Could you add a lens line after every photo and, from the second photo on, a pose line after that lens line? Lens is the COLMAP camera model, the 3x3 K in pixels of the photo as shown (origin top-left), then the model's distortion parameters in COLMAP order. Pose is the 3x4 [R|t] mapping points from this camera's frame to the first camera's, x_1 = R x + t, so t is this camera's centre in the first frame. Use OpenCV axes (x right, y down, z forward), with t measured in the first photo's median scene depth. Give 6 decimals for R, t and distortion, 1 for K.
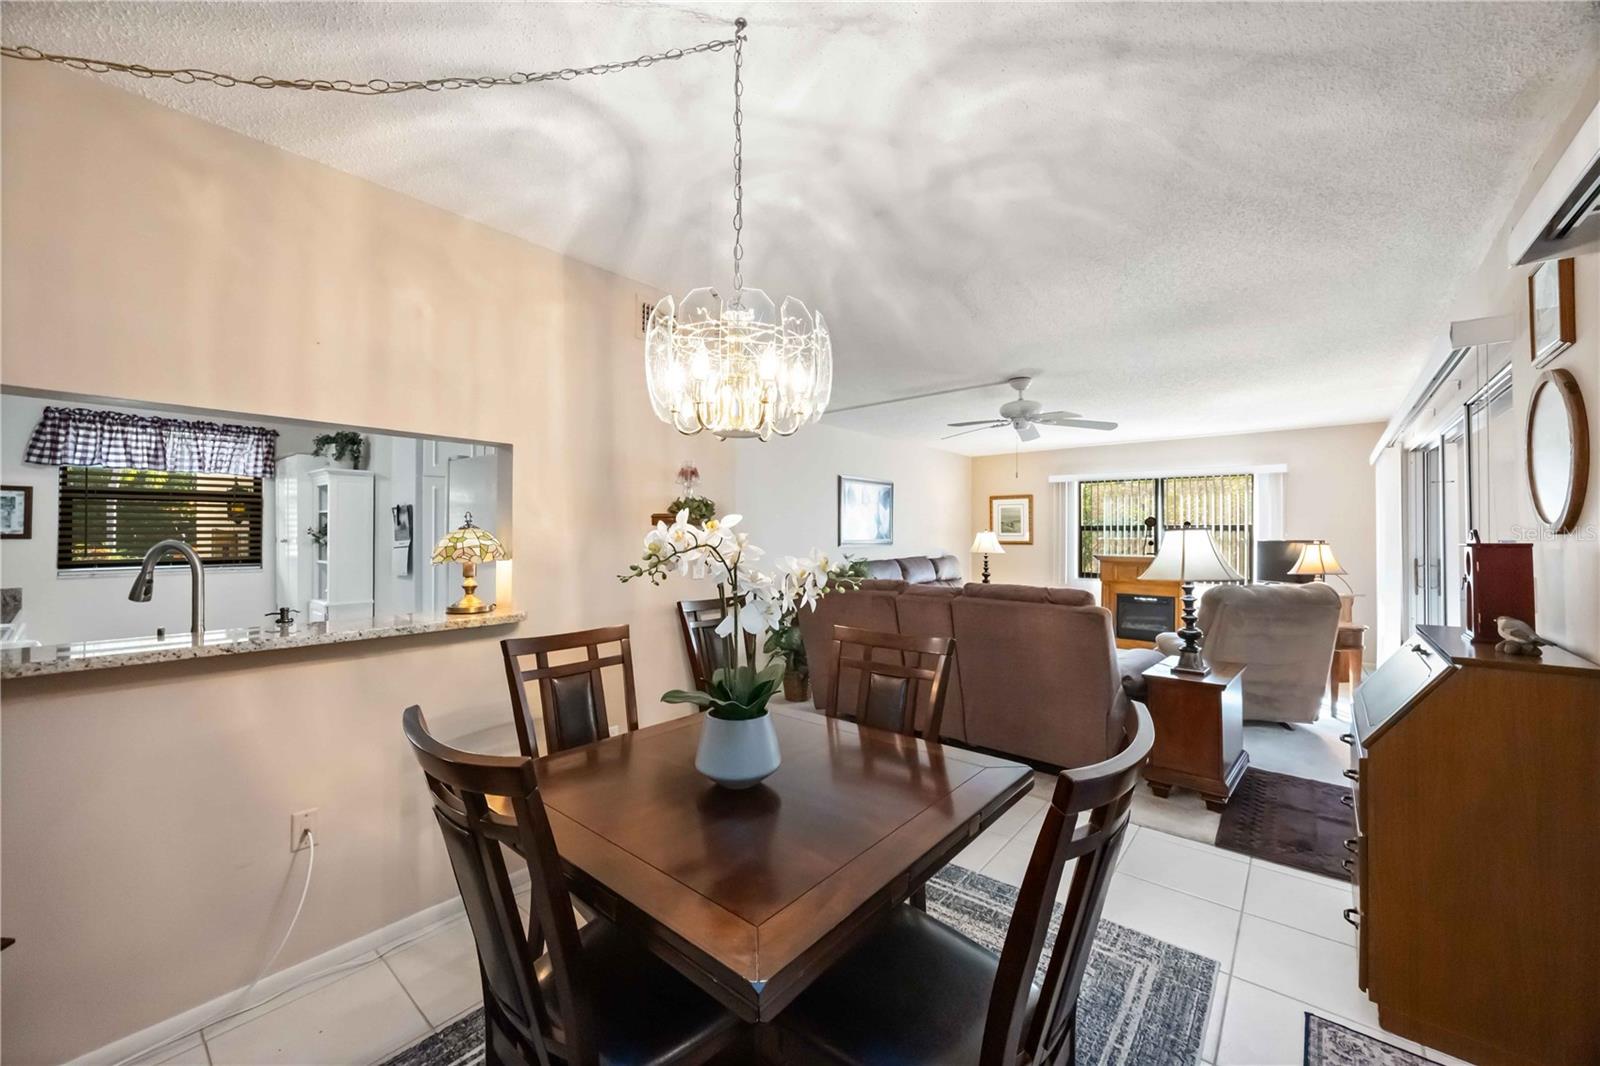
lens RADIAL K [[620.9, 0, 805.2], [0, 620.9, 527.9], [0, 0, 1]] dist [-0.003635, -0.000118]
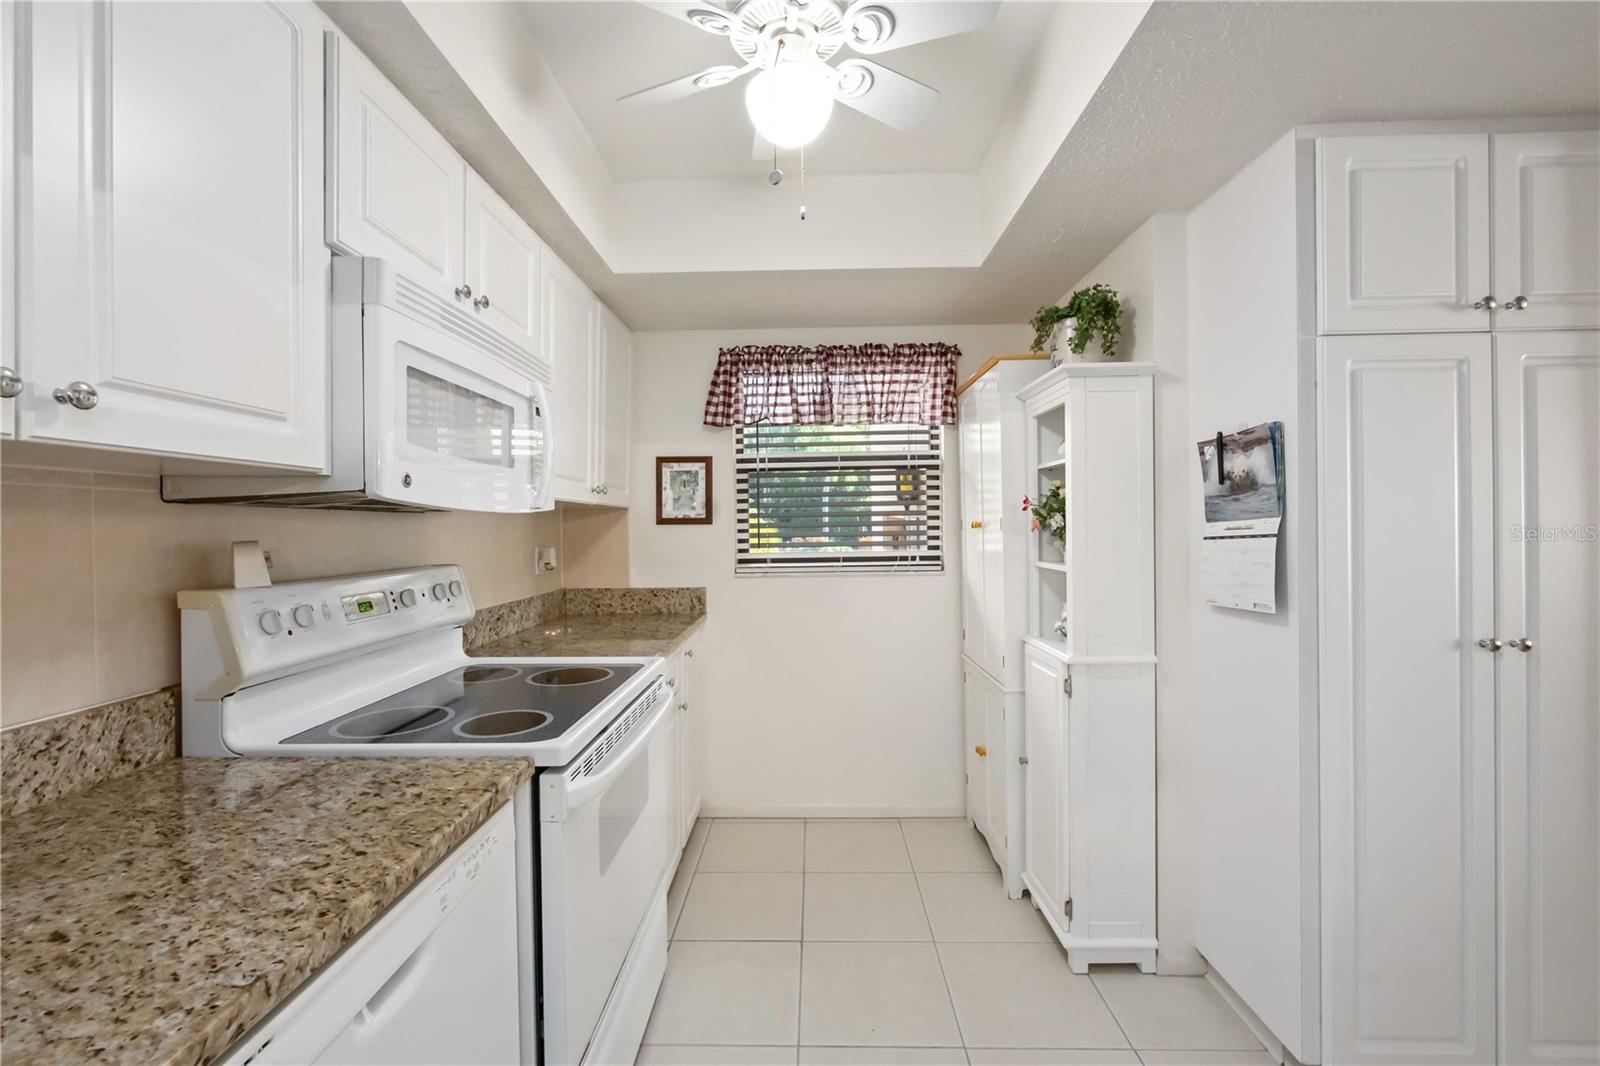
lens RADIAL K [[657.8, 0, 792.8], [0, 657.8, 532.7], [0, 0, 1]] dist [-0.002459, 0.000951]
pose [[0.623142, -0.001295, -0.782108, -0.495251], [0.020539, 0.999681, 0.014709, 0.016209], [0.781839, -0.025230, 0.622969, 0.511382]]
